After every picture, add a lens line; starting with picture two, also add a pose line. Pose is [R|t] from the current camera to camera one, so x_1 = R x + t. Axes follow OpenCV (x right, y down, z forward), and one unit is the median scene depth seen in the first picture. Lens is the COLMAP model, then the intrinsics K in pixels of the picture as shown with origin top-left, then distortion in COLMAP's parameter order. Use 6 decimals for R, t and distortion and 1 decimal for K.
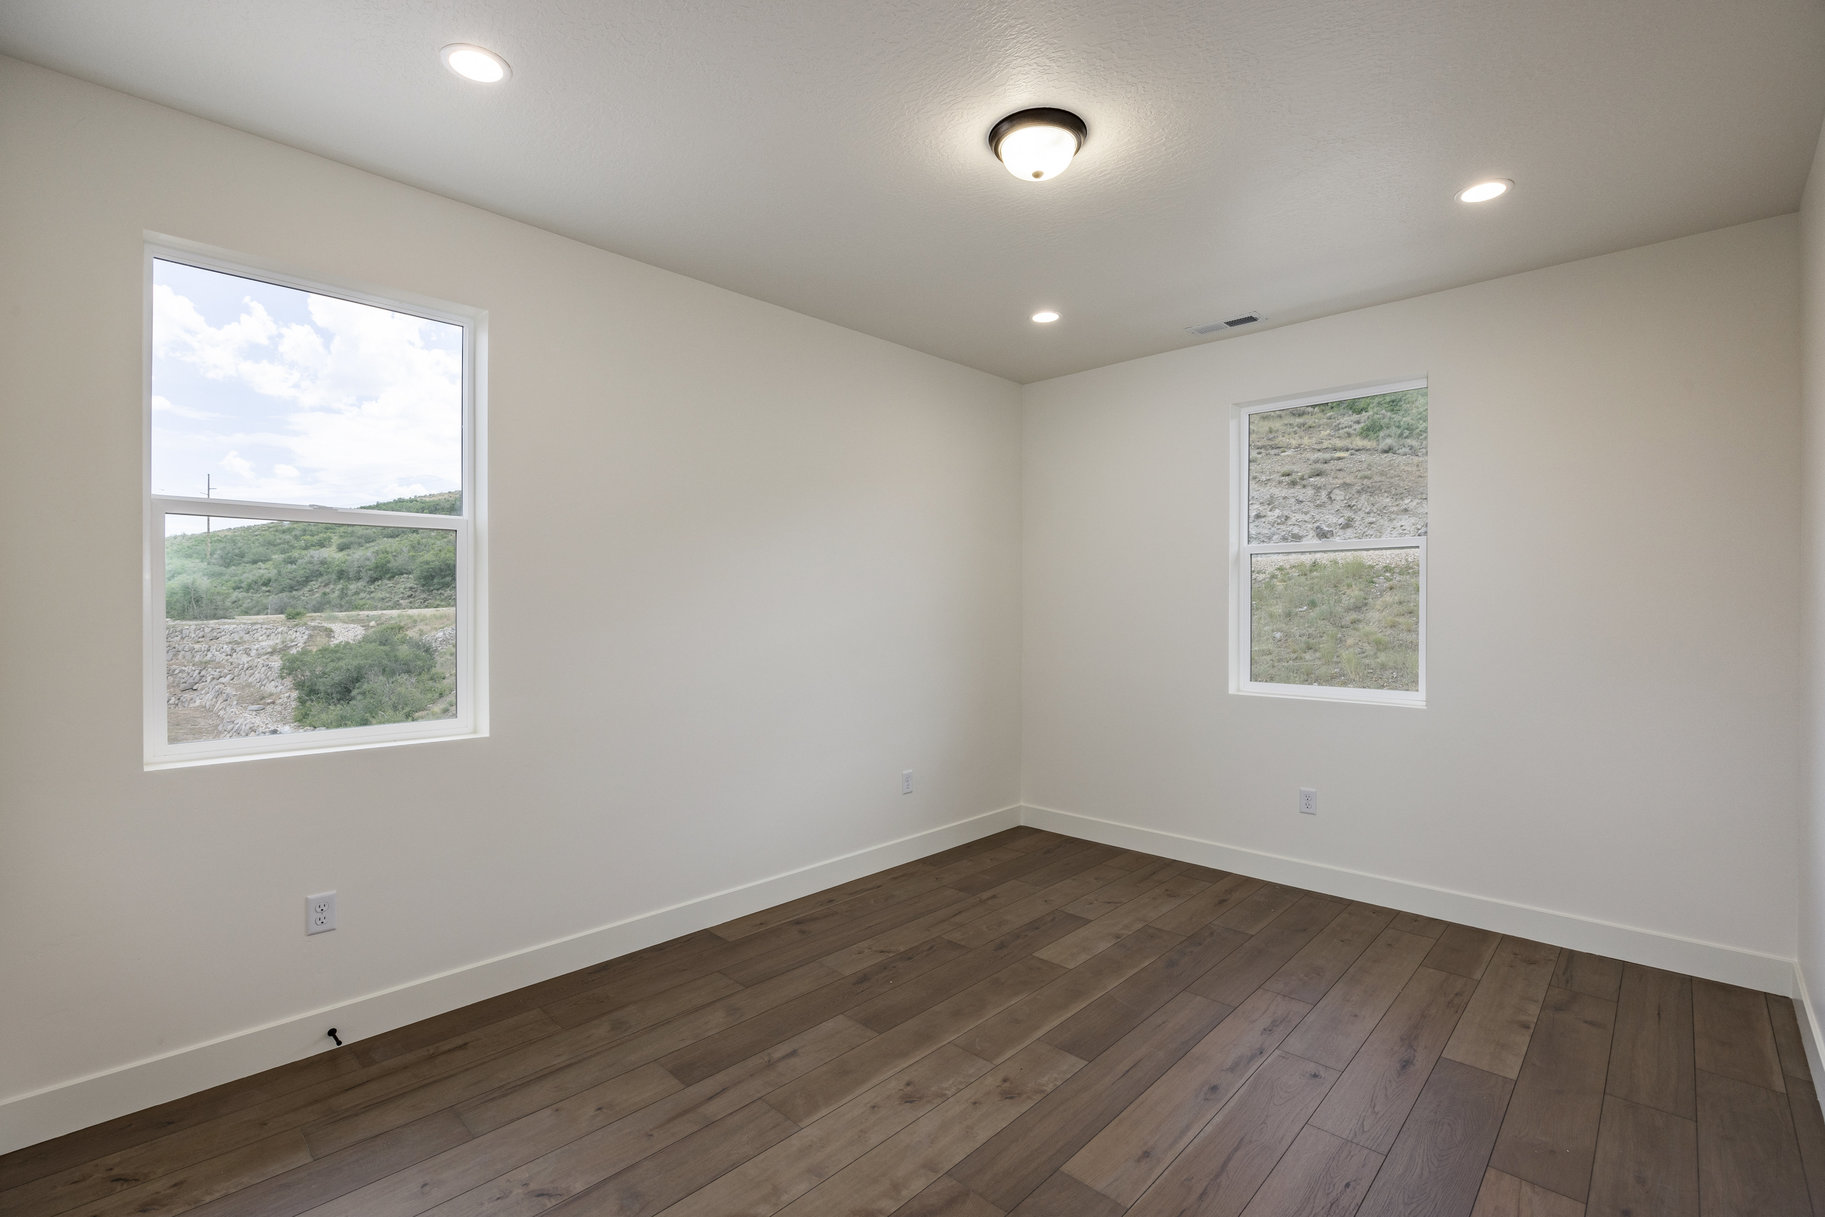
lens RADIAL K [[837.6, 0, 905.5], [0, 837.6, 611.8], [0, 0, 1]] dist [-0.022384, 0.006636]
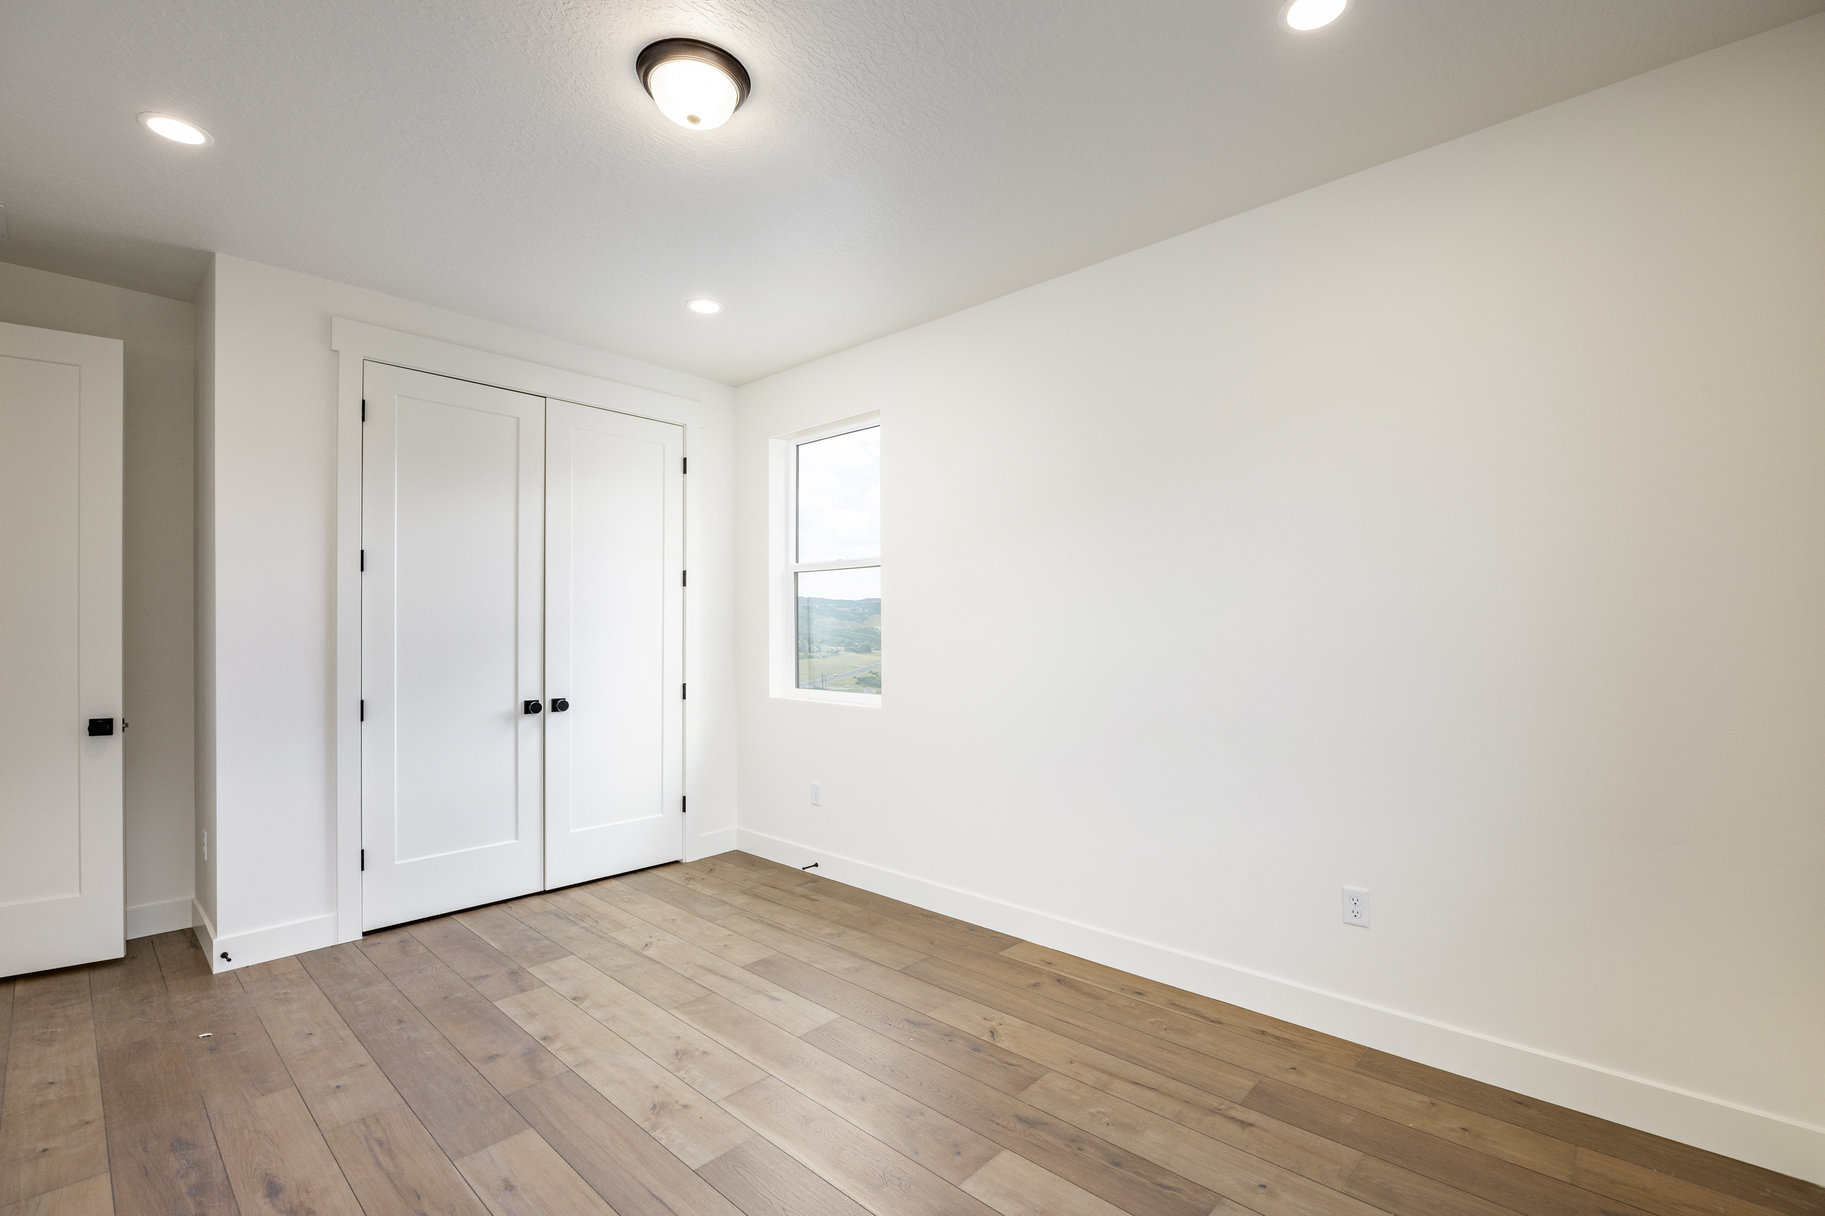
lens RADIAL K [[810.8, 0, 909.9], [0, 810.8, 620.7], [0, 0, 1]] dist [-0.009823, 0.000163]
pose [[0.000408, -0.012372, -0.999923, 0.882859], [-0.005543, 0.999908, -0.012374, 0.021008], [0.999985, 0.005547, 0.000339, 1.063075]]
